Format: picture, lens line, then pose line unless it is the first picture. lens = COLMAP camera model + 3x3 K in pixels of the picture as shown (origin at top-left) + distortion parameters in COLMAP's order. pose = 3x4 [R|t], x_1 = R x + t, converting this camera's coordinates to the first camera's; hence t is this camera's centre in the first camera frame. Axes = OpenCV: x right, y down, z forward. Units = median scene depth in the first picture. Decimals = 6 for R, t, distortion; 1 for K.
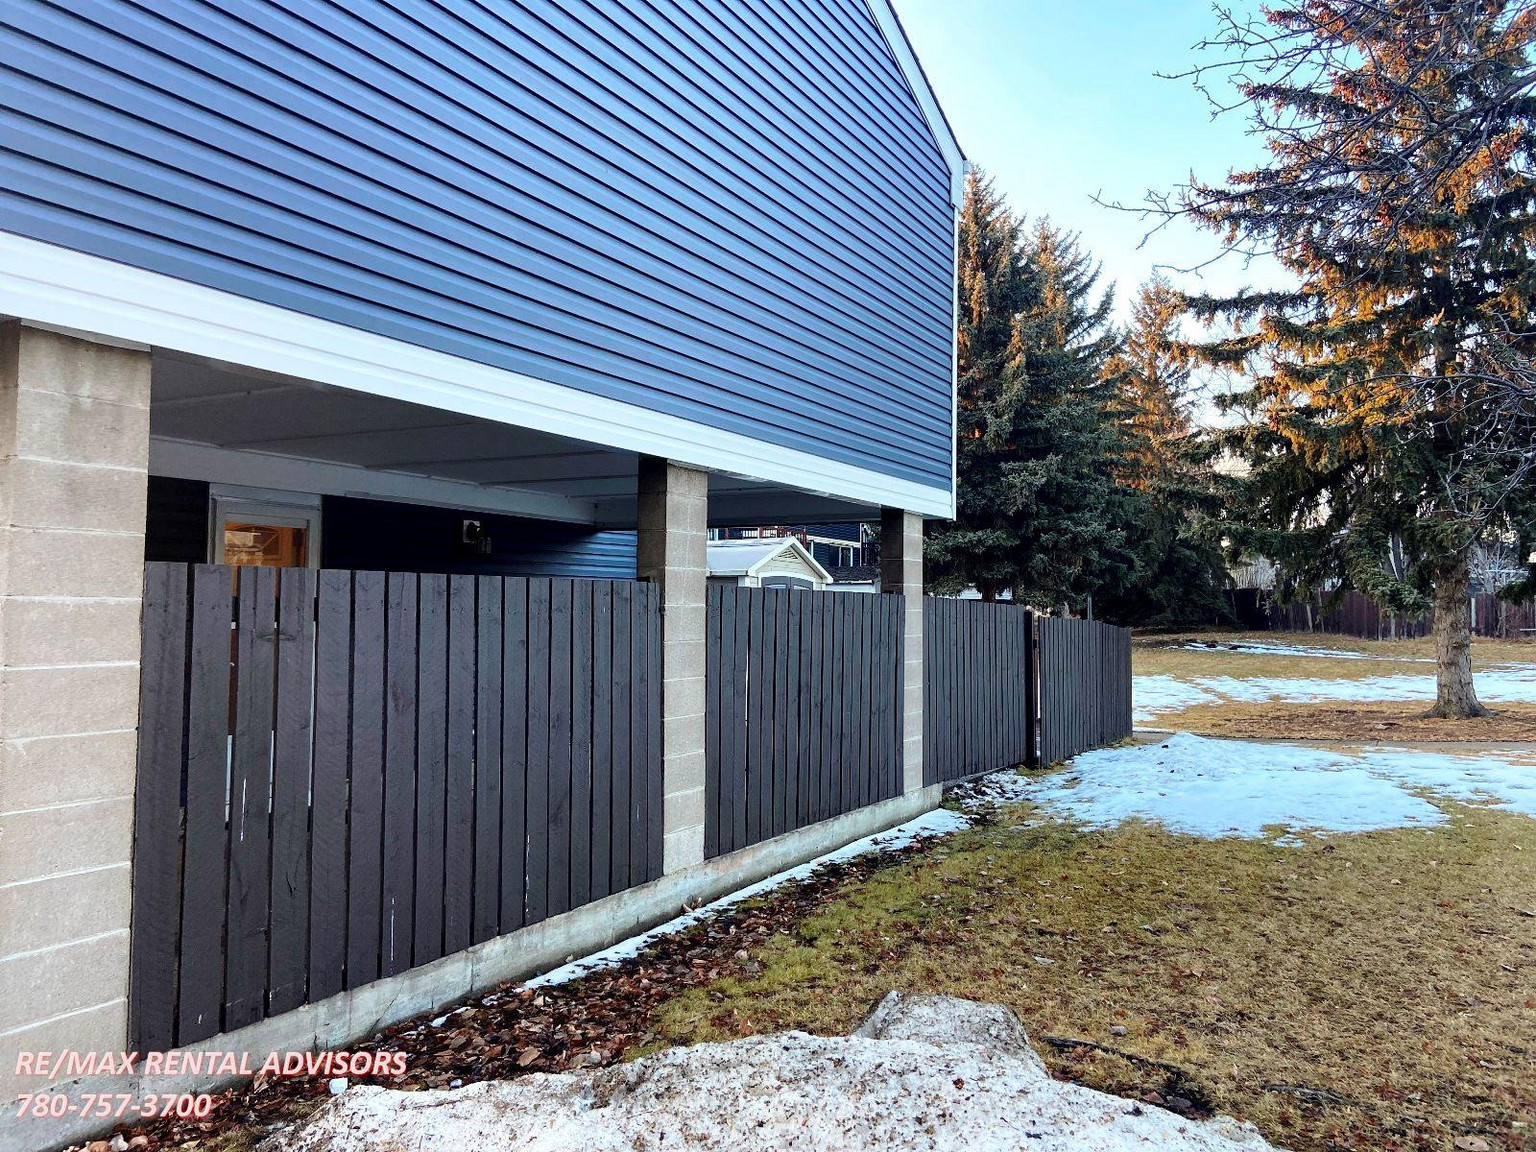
lens RADIAL K [[1145.0, 0, 761.6], [0, 1145.0, 542.1], [0, 0, 1]] dist [0.071310, -0.085437]
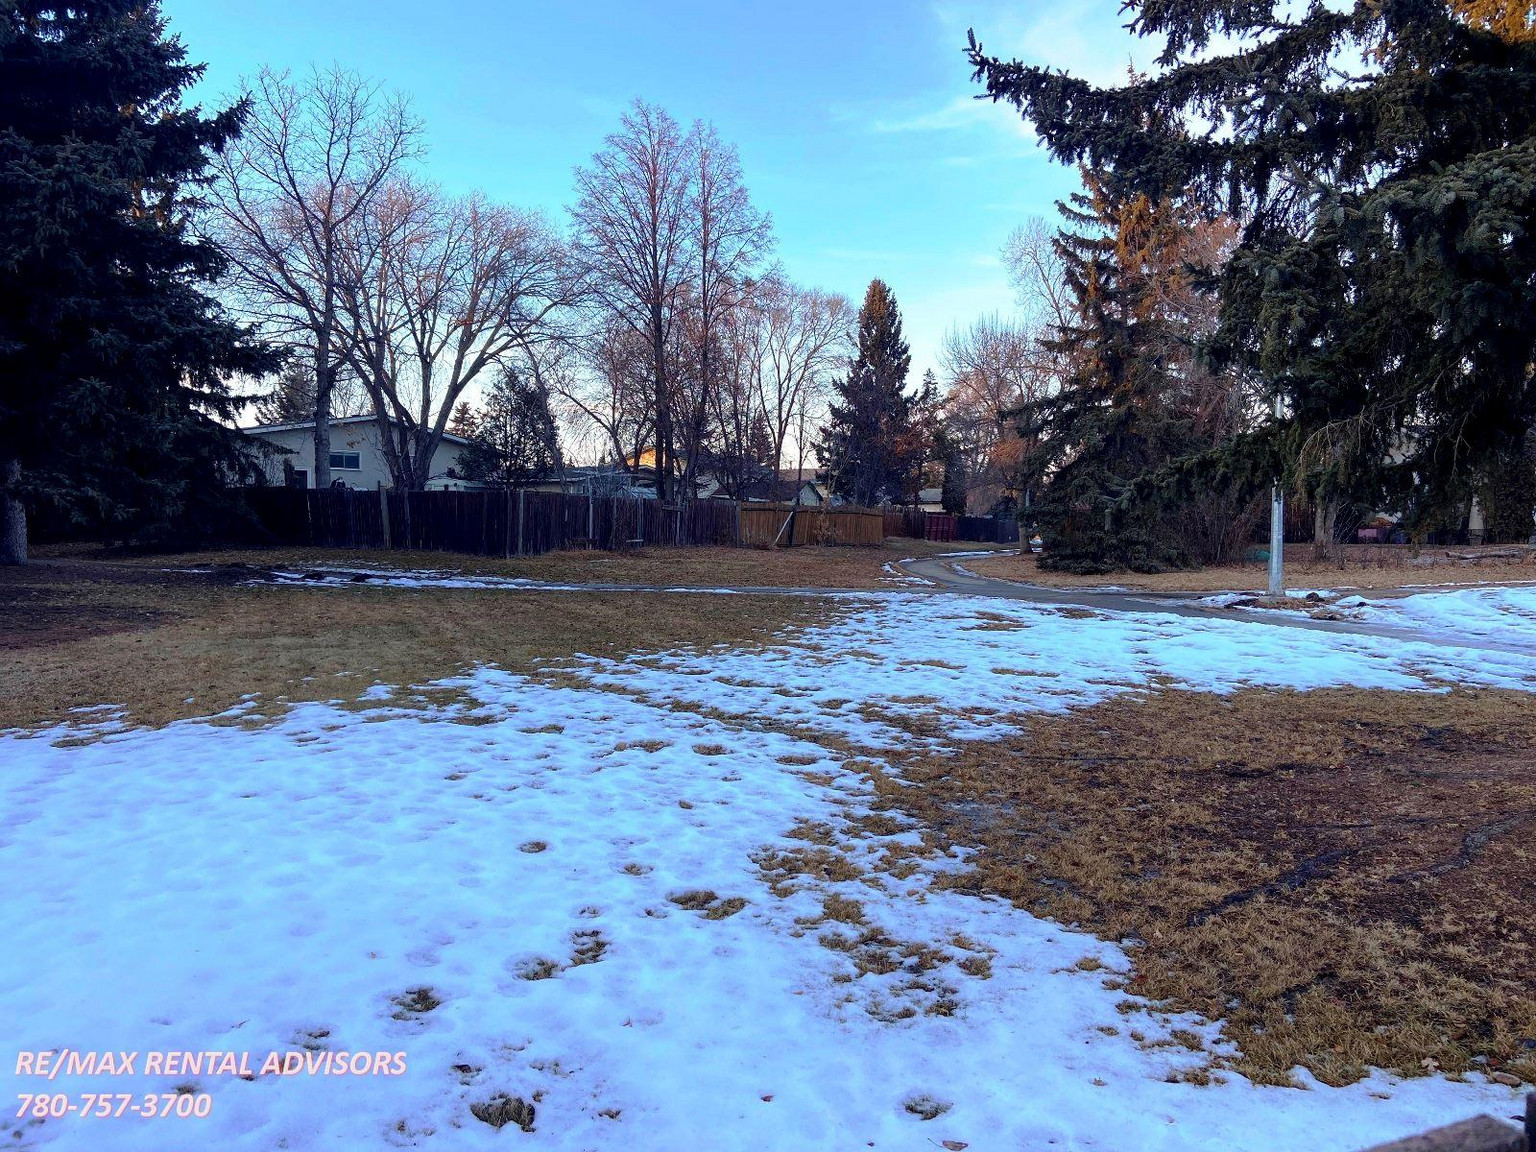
lens RADIAL K [[1145.0, 0, 768.7], [0, 1145.0, 566.1], [0, 0, 1]] dist [0.071310, -0.085437]
pose [[0.595222, -0.031633, 0.802938, 0.050968], [-0.048772, 0.995960, 0.075392, 0.032070], [-0.802079, -0.084036, 0.591275, 0.533622]]
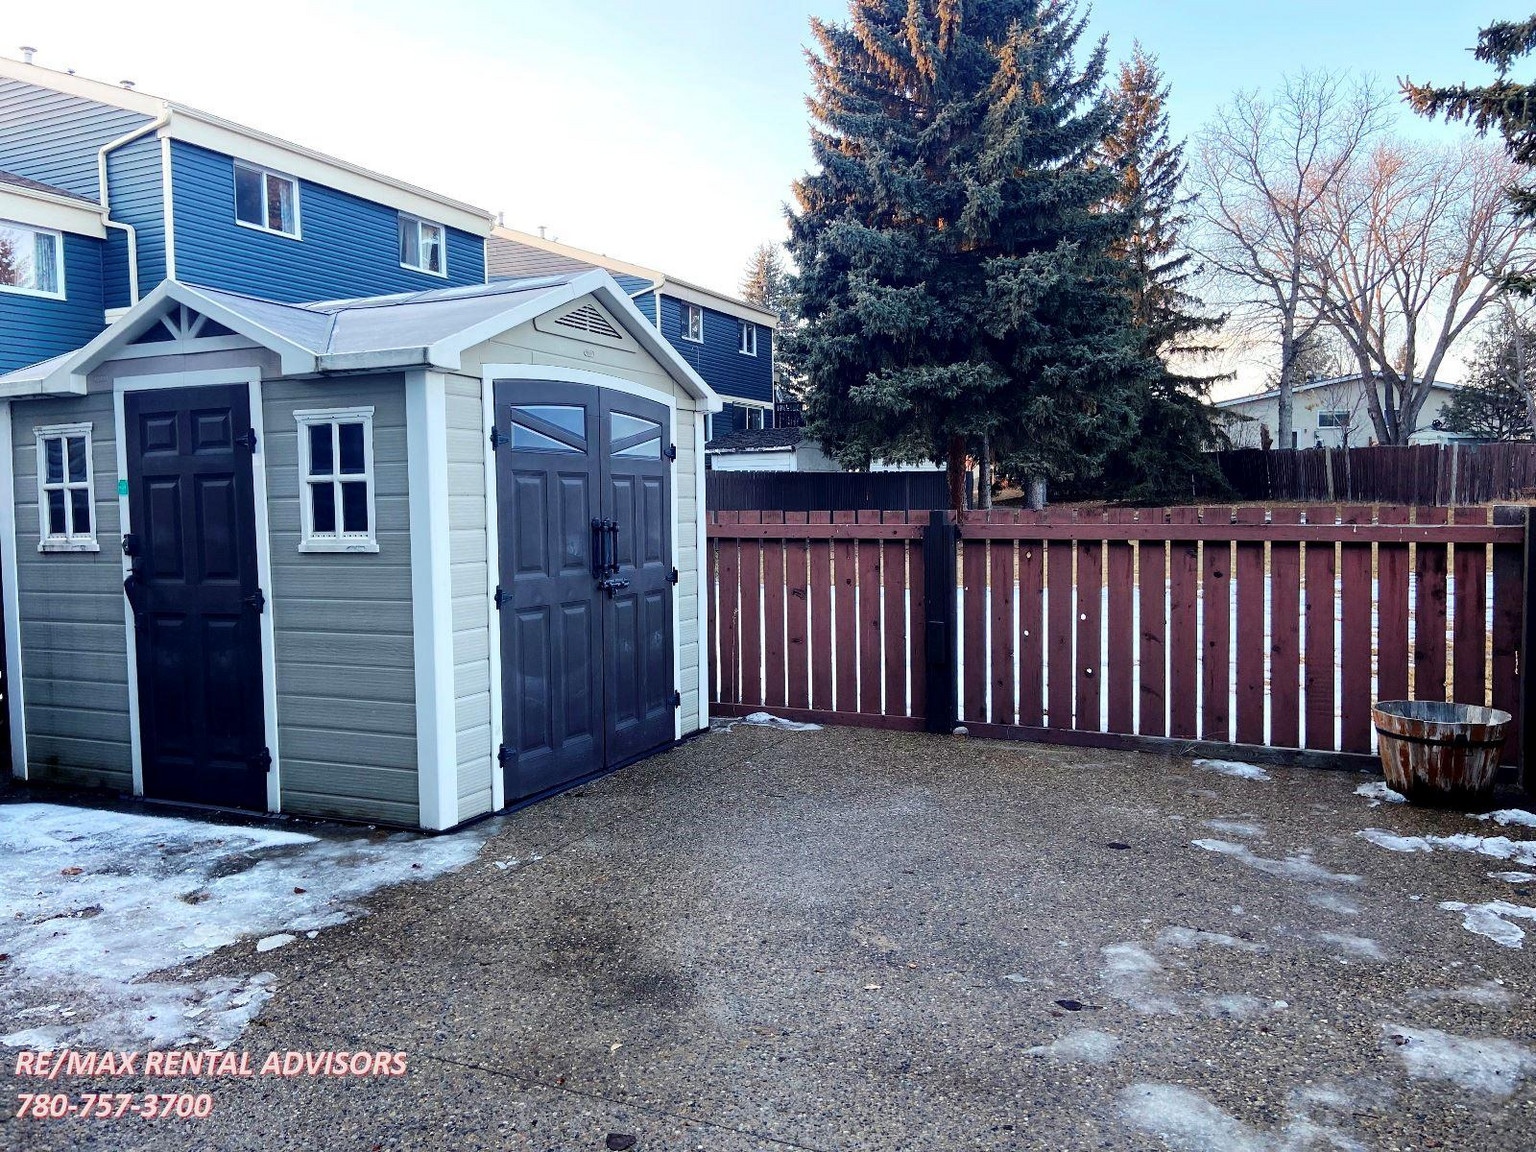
lens RADIAL K [[1145.0, 0, 763.2], [0, 1145.0, 566.8], [0, 0, 1]] dist [0.071310, -0.085437]
pose [[0.996509, -0.031420, 0.077347, 0.023389], [0.021674, 0.992074, 0.123770, 0.021389], [-0.080623, -0.121661, 0.989292, 0.320225]]
